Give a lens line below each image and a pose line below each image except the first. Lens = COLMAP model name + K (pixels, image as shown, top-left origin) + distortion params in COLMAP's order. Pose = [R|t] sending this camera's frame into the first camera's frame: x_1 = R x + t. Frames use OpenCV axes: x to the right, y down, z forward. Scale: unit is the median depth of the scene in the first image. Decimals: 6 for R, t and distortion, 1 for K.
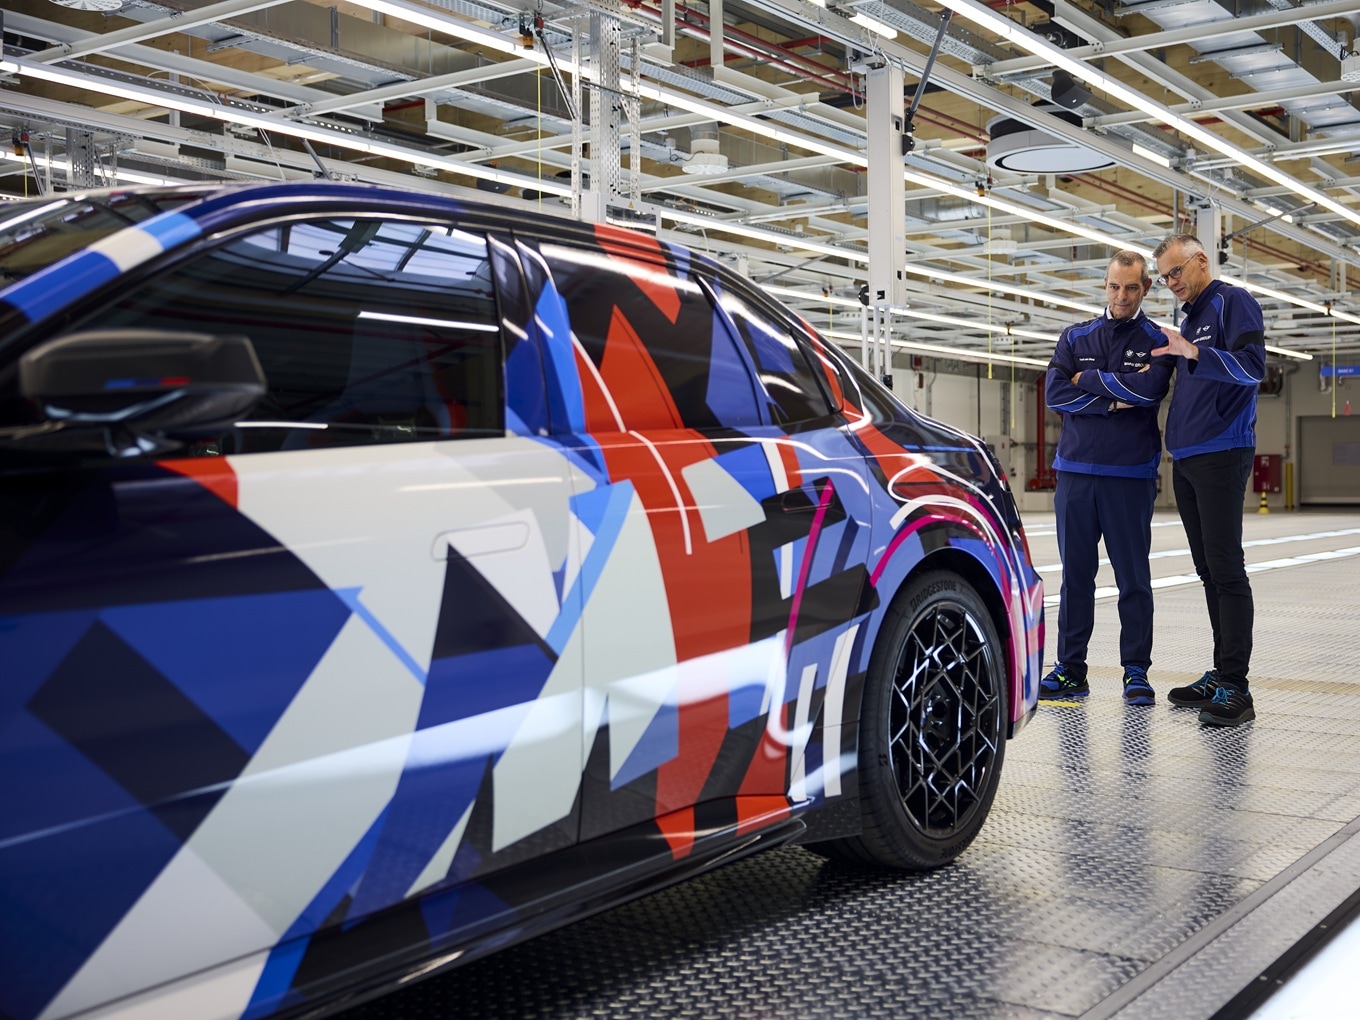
lens RADIAL K [[1537.5, 0, 685.3], [0, 1537.5, 502.1], [0, 0, 1]] dist [0.029093, 0.000000]
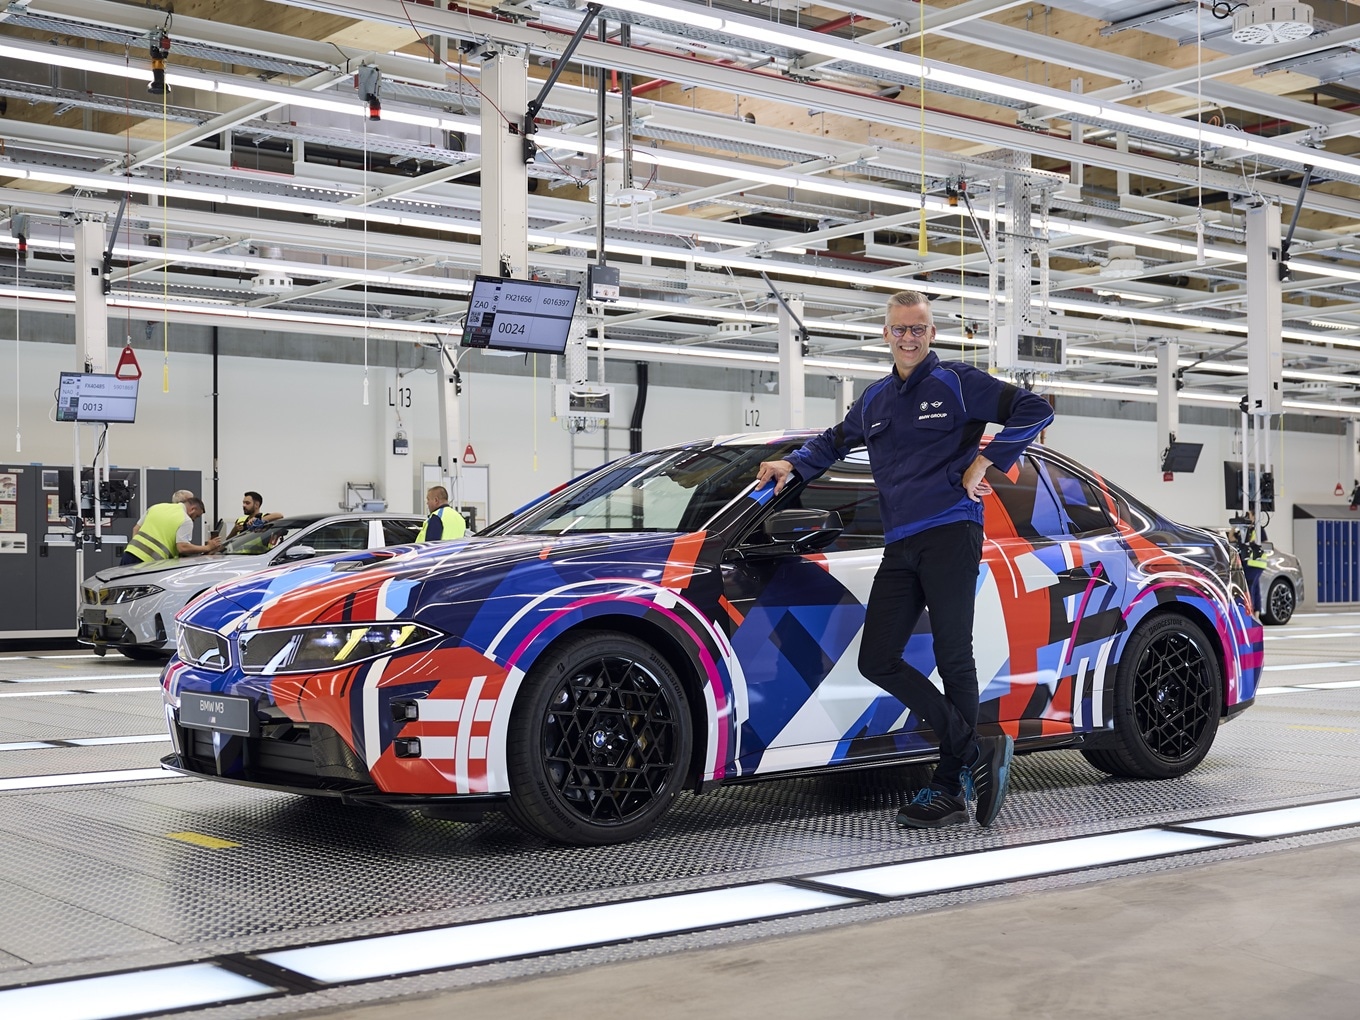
lens RADIAL K [[1923.1, 0, 681.6], [0, 1923.1, 507.6], [0, 0, 1]] dist [-0.054365, 0.000000]
pose [[0.969226, -0.003813, -0.246142, 0.169071], [-0.007157, 0.999021, -0.043657, 0.023361], [0.246068, 0.044075, 0.968250, -1.359100]]
